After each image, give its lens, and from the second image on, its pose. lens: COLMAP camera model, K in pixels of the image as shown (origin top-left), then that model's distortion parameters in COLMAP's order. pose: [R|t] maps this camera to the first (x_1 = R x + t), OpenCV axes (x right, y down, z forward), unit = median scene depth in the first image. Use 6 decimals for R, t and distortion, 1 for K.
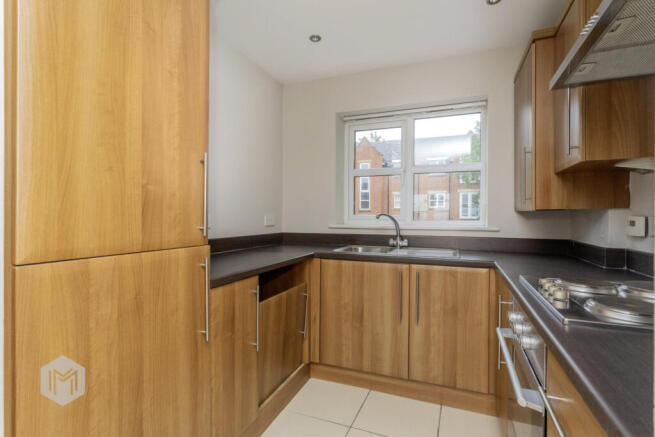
lens RADIAL K [[315.6, 0, 329.4], [0, 315.6, 217.5], [0, 0, 1]] dist [0.004976, 0.002818]
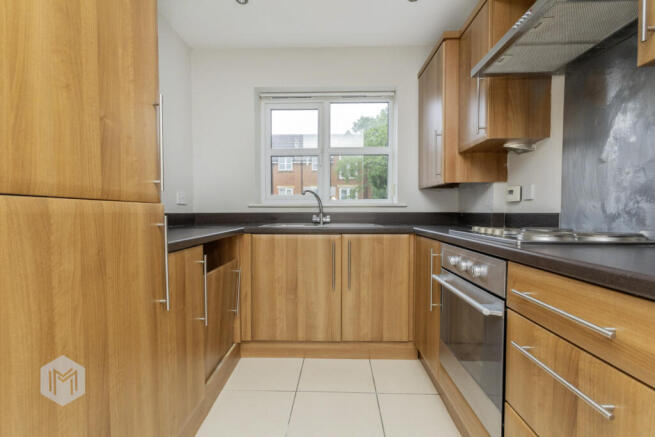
lens RADIAL K [[315.6, 0, 325.4], [0, 315.6, 219.5], [0, 0, 1]] dist [0.004976, 0.002818]
pose [[0.941654, -0.014327, 0.336278, -0.175287], [0.004912, 0.999572, 0.028832, 0.075327], [-0.336547, -0.025498, 0.941321, 0.019355]]
